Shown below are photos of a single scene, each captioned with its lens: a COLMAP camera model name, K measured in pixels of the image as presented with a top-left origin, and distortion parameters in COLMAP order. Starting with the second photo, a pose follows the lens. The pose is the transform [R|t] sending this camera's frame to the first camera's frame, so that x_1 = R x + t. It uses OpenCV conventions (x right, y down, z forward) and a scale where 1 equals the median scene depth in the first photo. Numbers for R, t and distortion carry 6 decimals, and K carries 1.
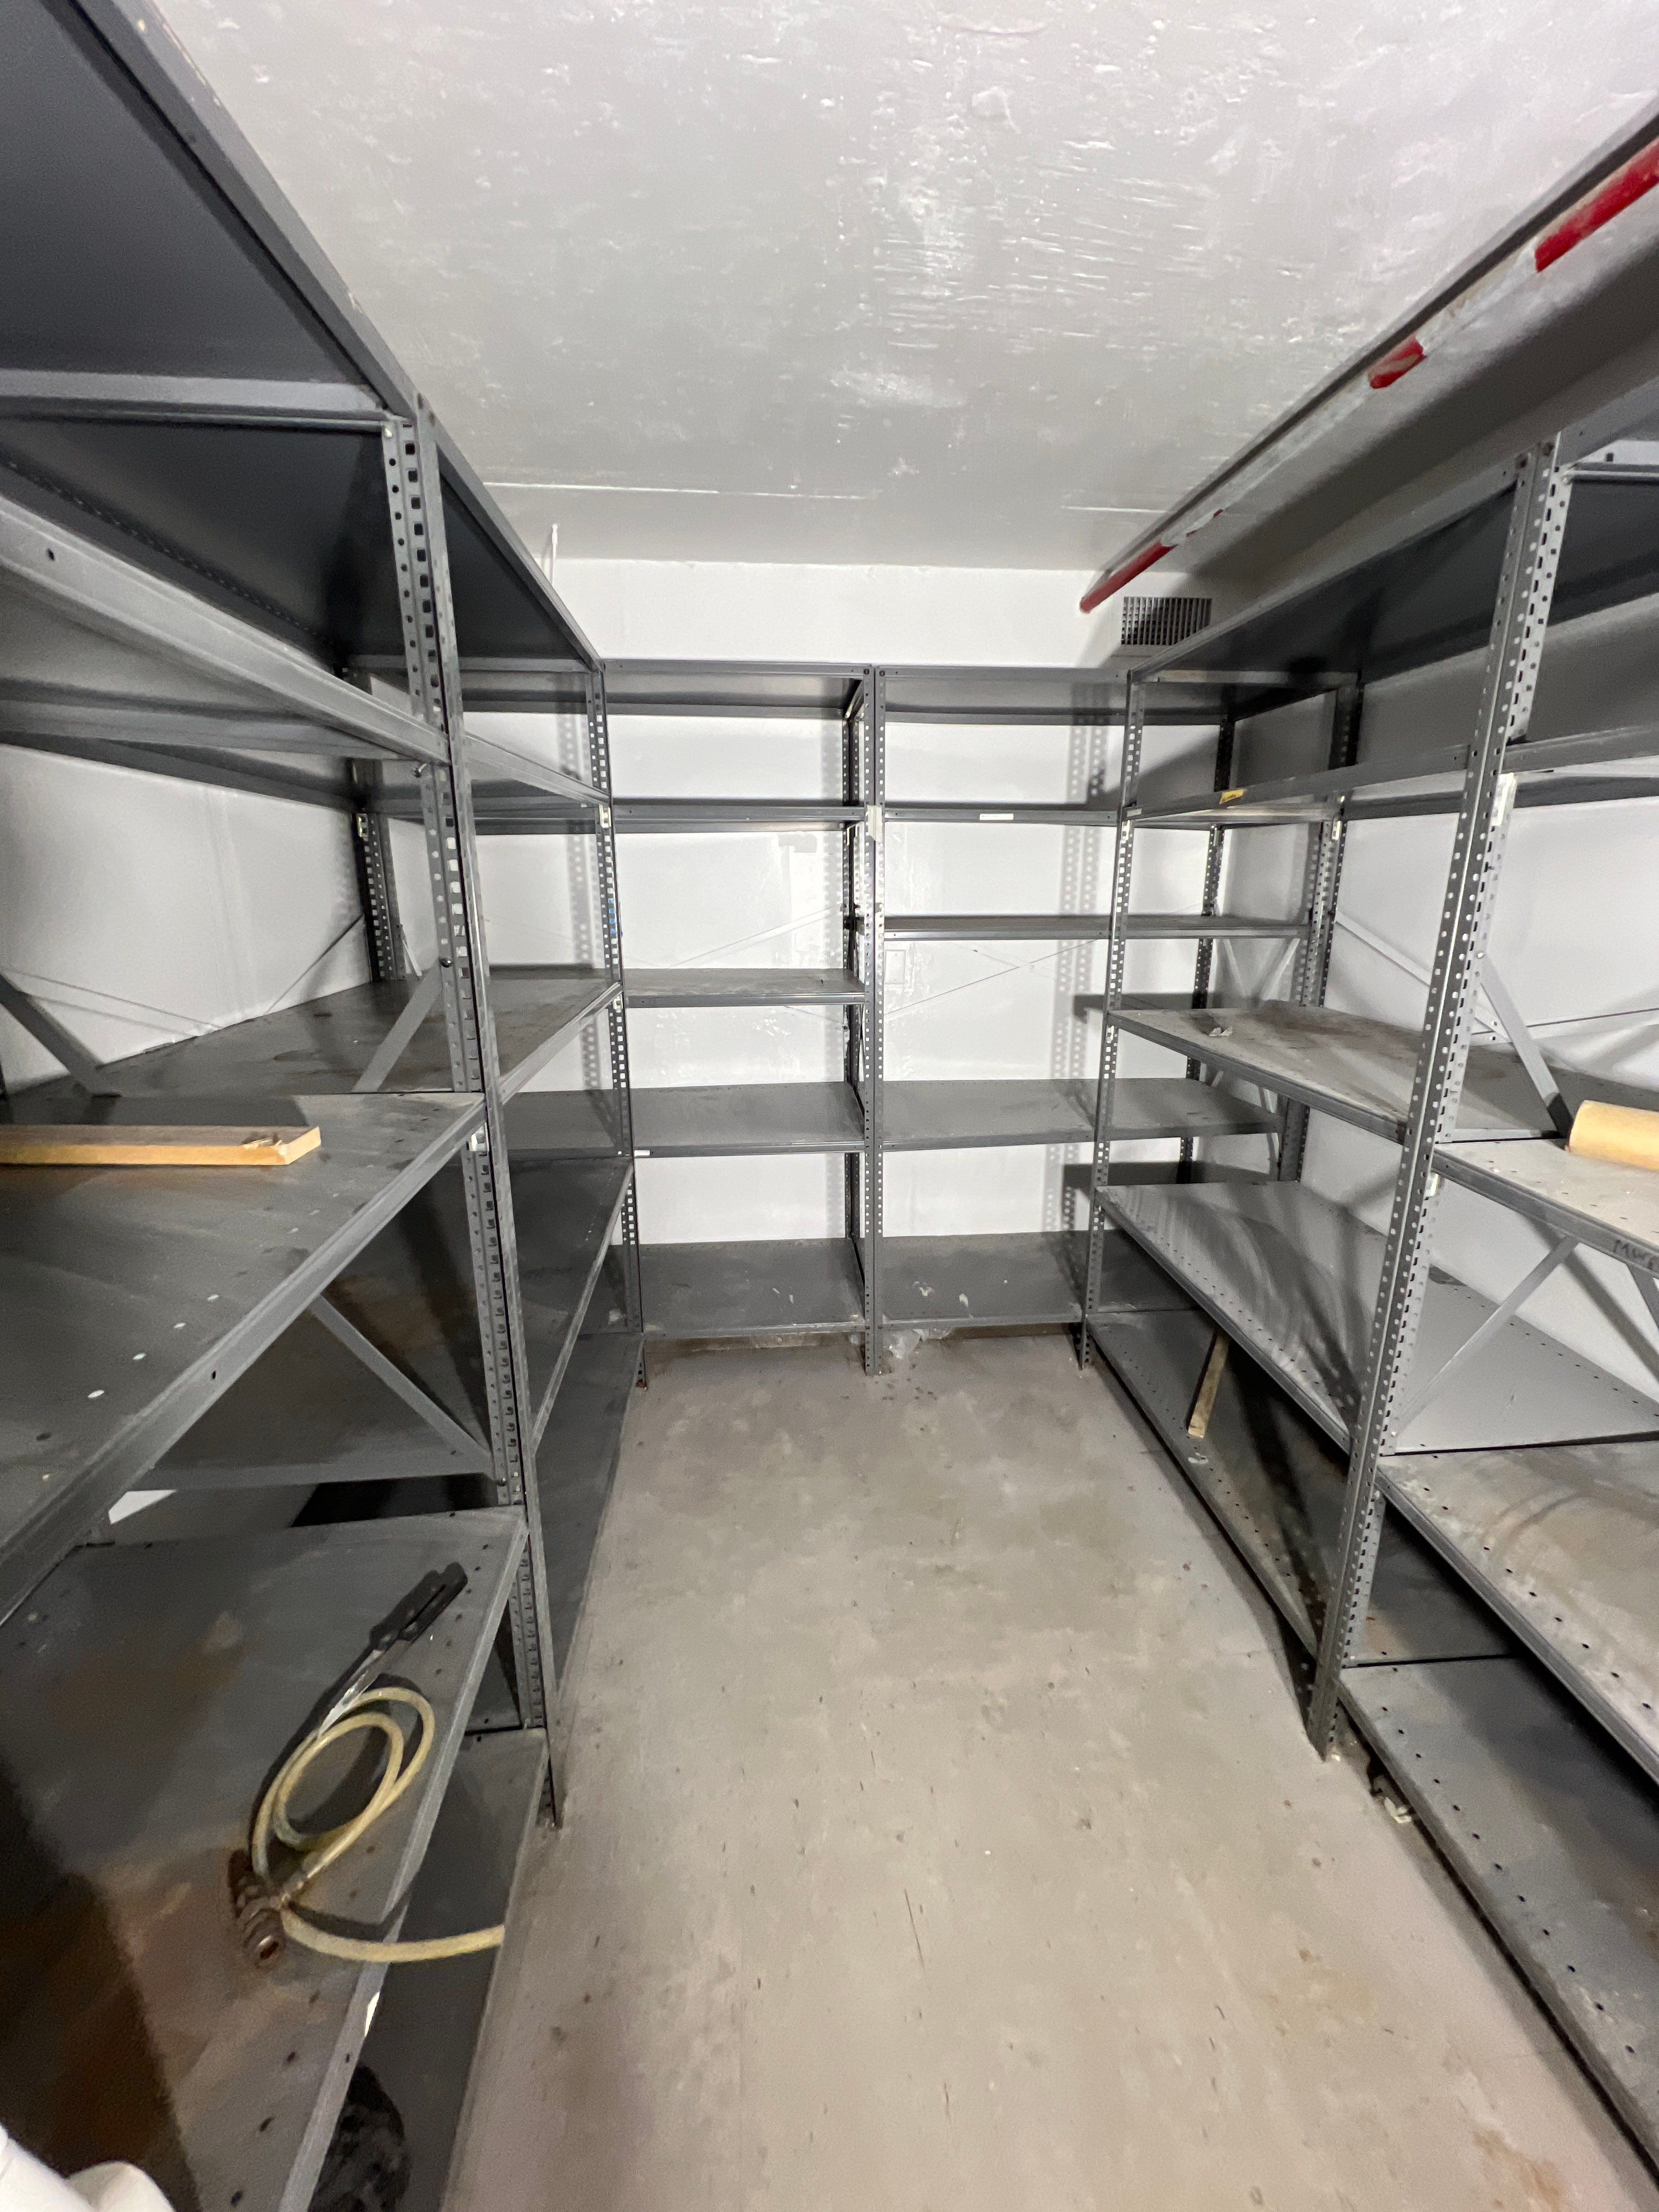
lens RADIAL K [[886.6, 0, 834.4], [0, 886.6, 1101.8], [0, 0, 1]] dist [-0.000362, 0.000057]
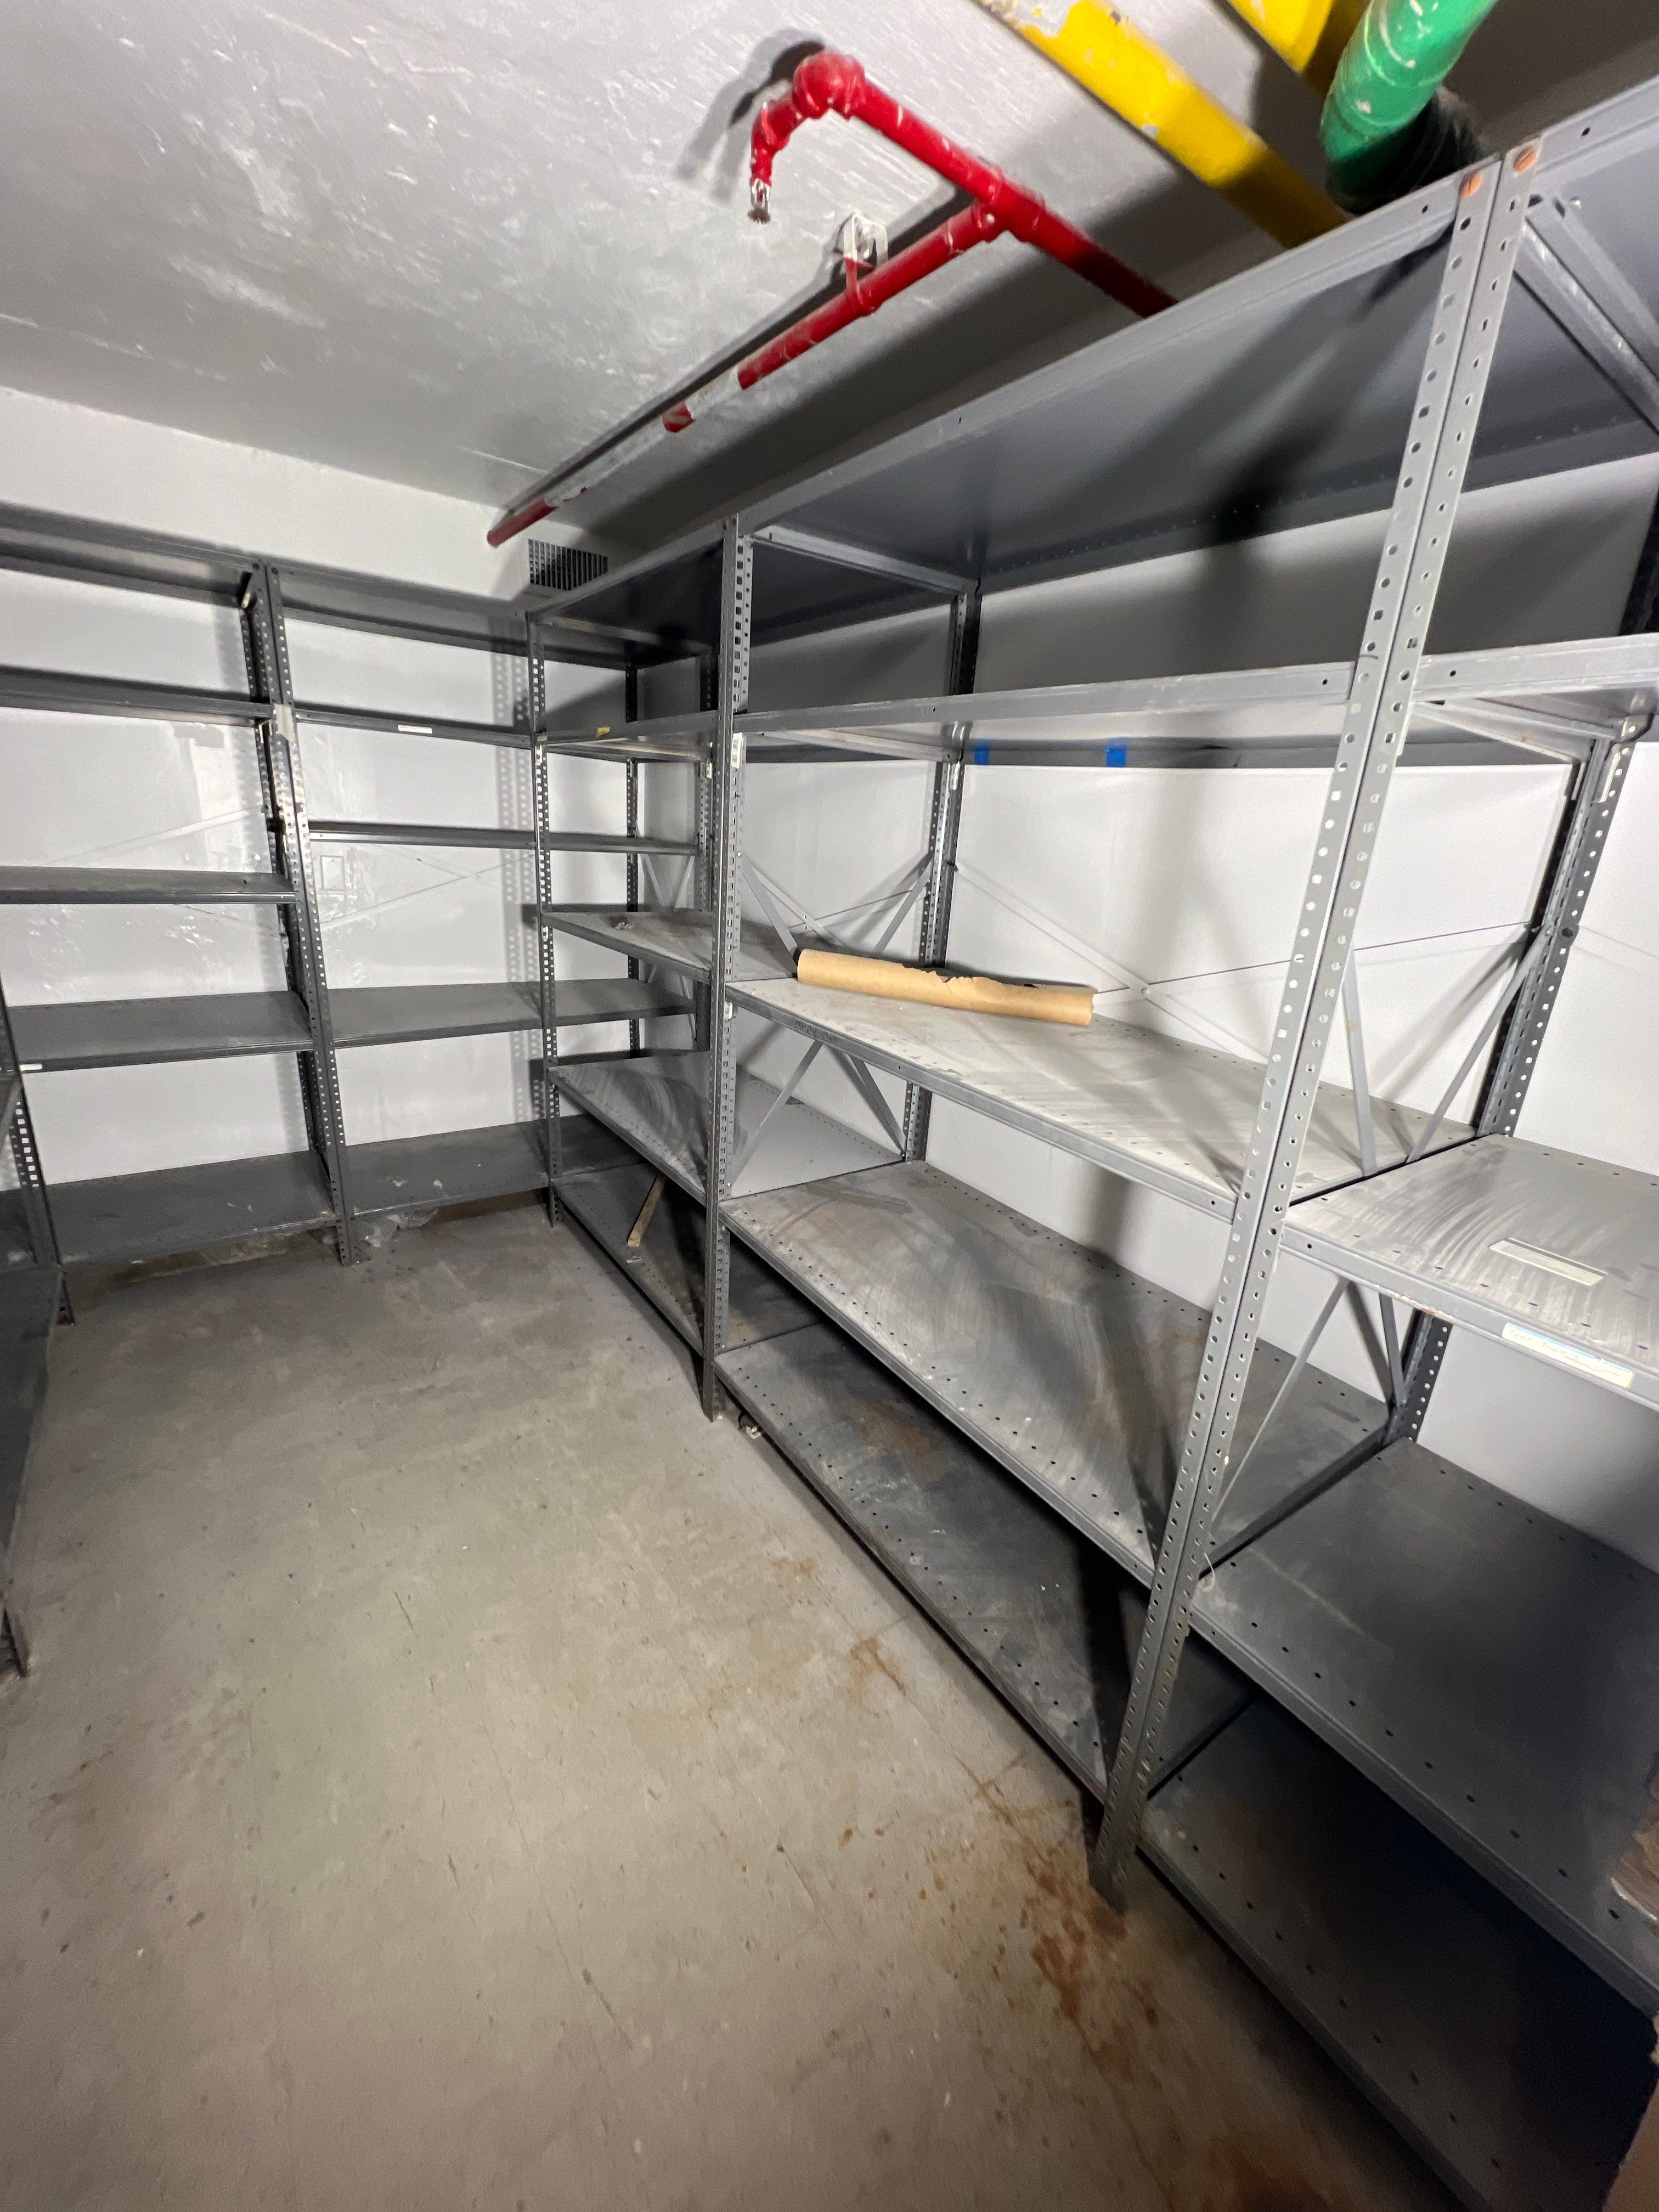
lens RADIAL K [[886.6, 0, 834.4], [0, 886.6, 1101.8], [0, 0, 1]] dist [-0.000362, 0.000057]
pose [[0.856858, -0.100610, 0.505640, 0.025606], [0.064735, 0.994007, 0.088082, 0.065703], [-0.511472, -0.042741, 0.858236, -0.201873]]
